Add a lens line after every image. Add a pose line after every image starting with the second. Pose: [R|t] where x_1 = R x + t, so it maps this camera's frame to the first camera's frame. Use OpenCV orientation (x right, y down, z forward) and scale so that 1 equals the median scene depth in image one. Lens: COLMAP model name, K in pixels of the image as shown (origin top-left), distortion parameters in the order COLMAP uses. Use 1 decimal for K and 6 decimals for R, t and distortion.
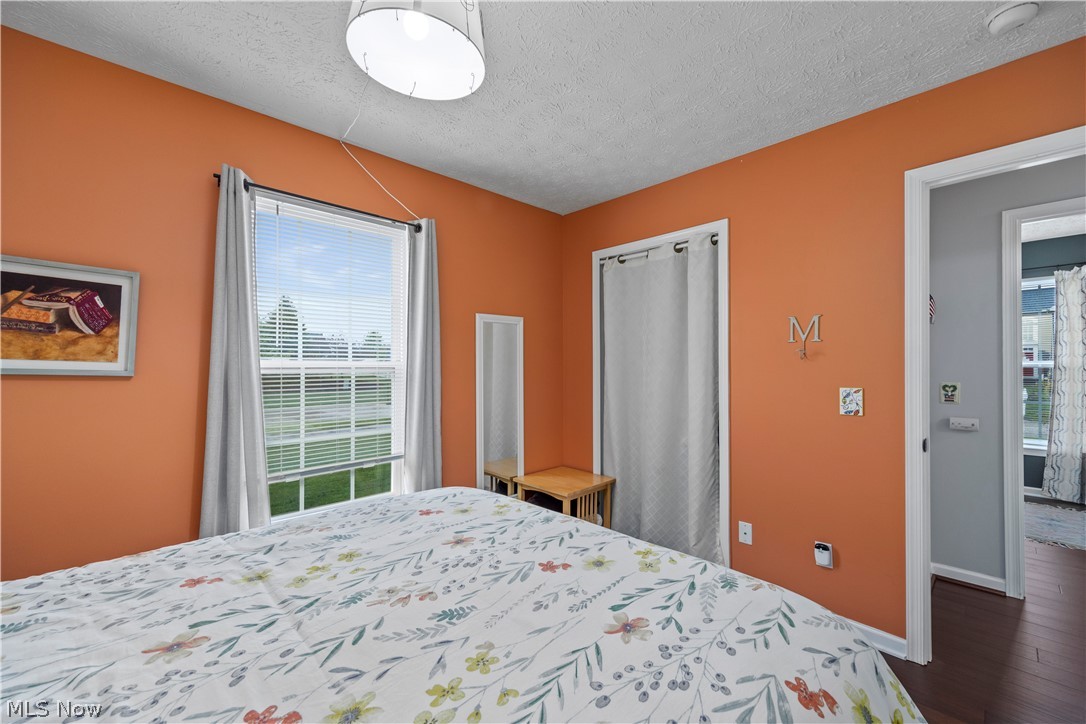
lens RADIAL K [[419.5, 0, 543.0], [0, 419.5, 362.0], [0, 0, 1]] dist [-0.001369, -0.000194]
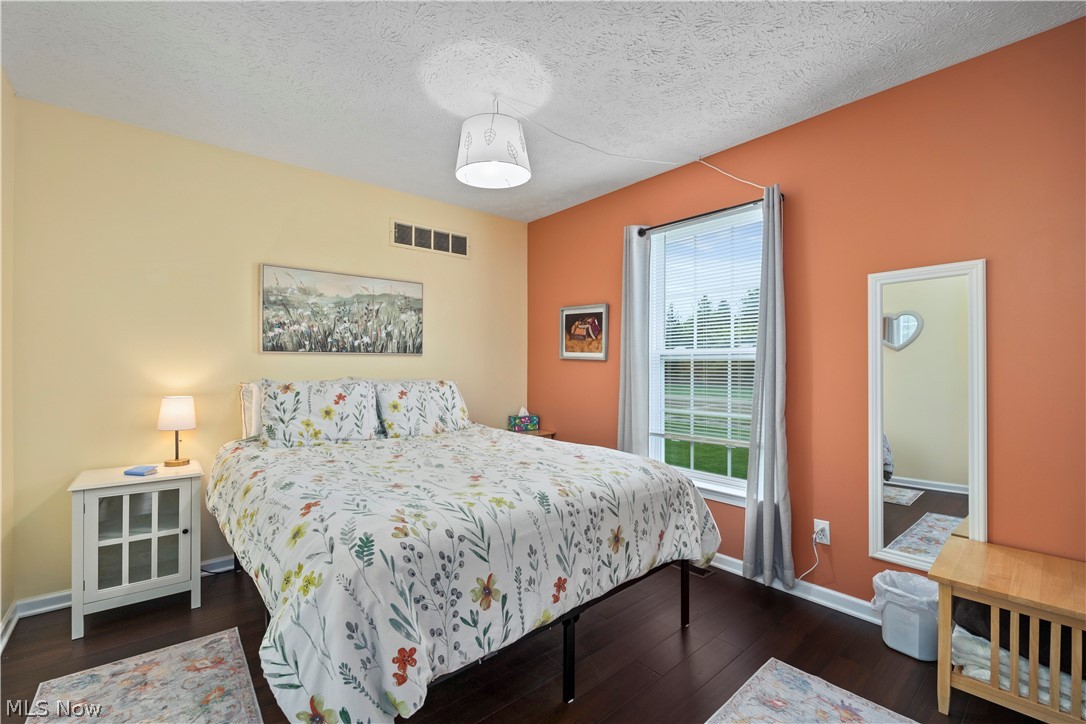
lens RADIAL K [[451.7, 0, 554.5], [0, 451.7, 358.3], [0, 0, 1]] dist [-0.006205, -0.000683]
pose [[-0.013438, -0.014155, -0.999810, 1.028894], [0.010935, 0.999838, -0.014303, 0.052181], [0.999850, -0.011125, -0.013281, 0.816648]]
